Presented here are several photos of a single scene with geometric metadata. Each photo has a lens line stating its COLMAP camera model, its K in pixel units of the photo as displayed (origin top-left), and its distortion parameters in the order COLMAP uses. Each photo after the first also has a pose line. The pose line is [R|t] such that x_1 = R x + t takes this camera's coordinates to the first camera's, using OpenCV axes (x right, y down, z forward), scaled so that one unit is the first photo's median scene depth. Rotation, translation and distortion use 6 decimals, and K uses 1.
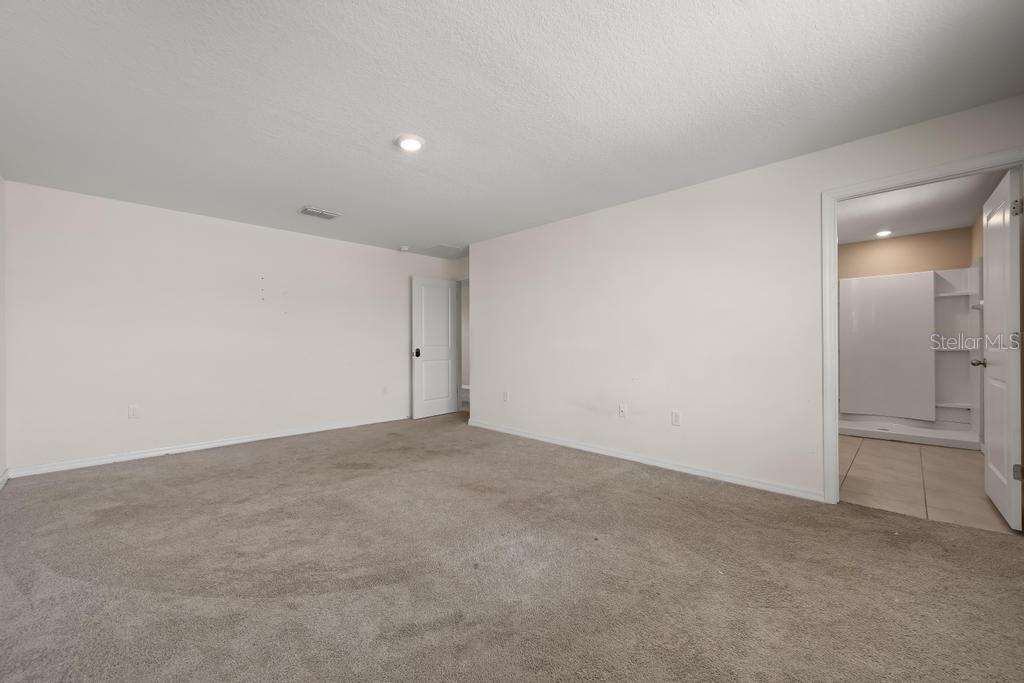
lens RADIAL K [[404.2, 0, 515.2], [0, 404.2, 344.8], [0, 0, 1]] dist [-0.000231, 0.000138]
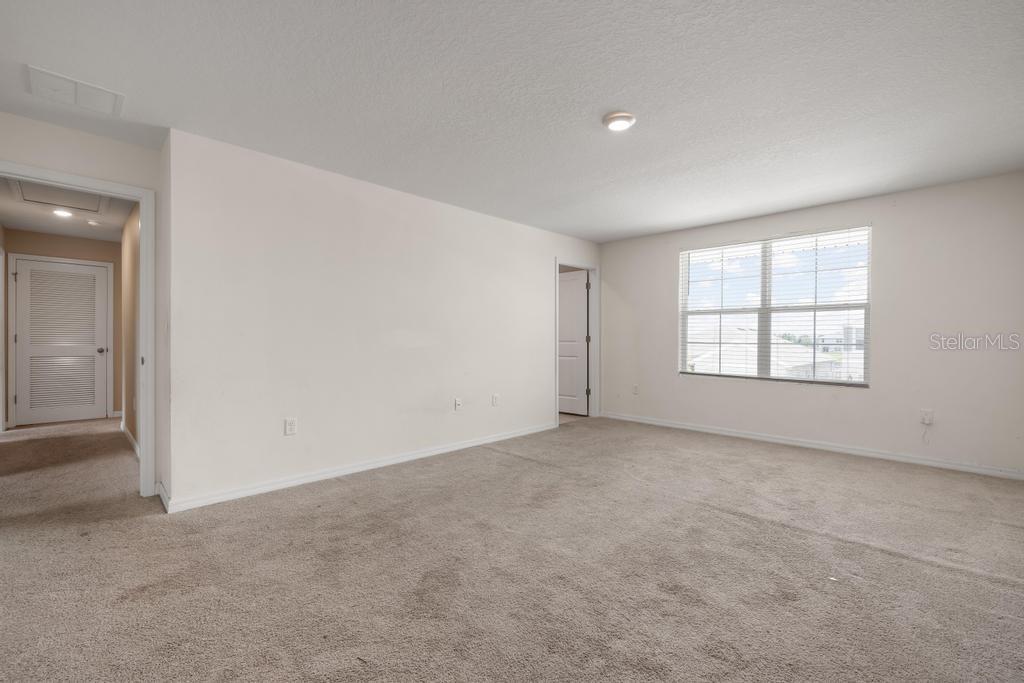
lens RADIAL K [[440.2, 0, 510.7], [0, 440.2, 338.4], [0, 0, 1]] dist [-0.002453, -0.000083]
pose [[0.007044, 0.008037, 0.999943, -1.095785], [-0.002153, 0.999966, -0.008022, 0.003723], [-0.999973, -0.002097, 0.007061, 1.069244]]
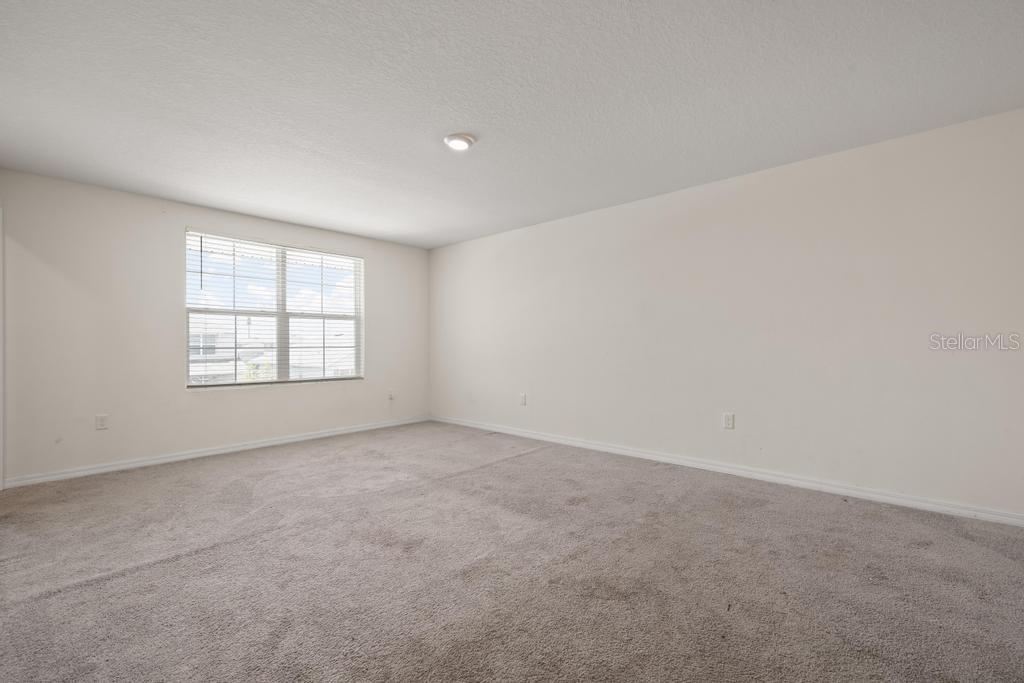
lens RADIAL K [[438.1, 0, 519.1], [0, 438.1, 343.9], [0, 0, 1]] dist [0.021744, -0.014707]
pose [[-0.998974, 0.008546, -0.044482, -0.307078], [0.008398, 0.999959, 0.003508, -0.003645], [0.044510, 0.003131, -0.999004, 1.811892]]
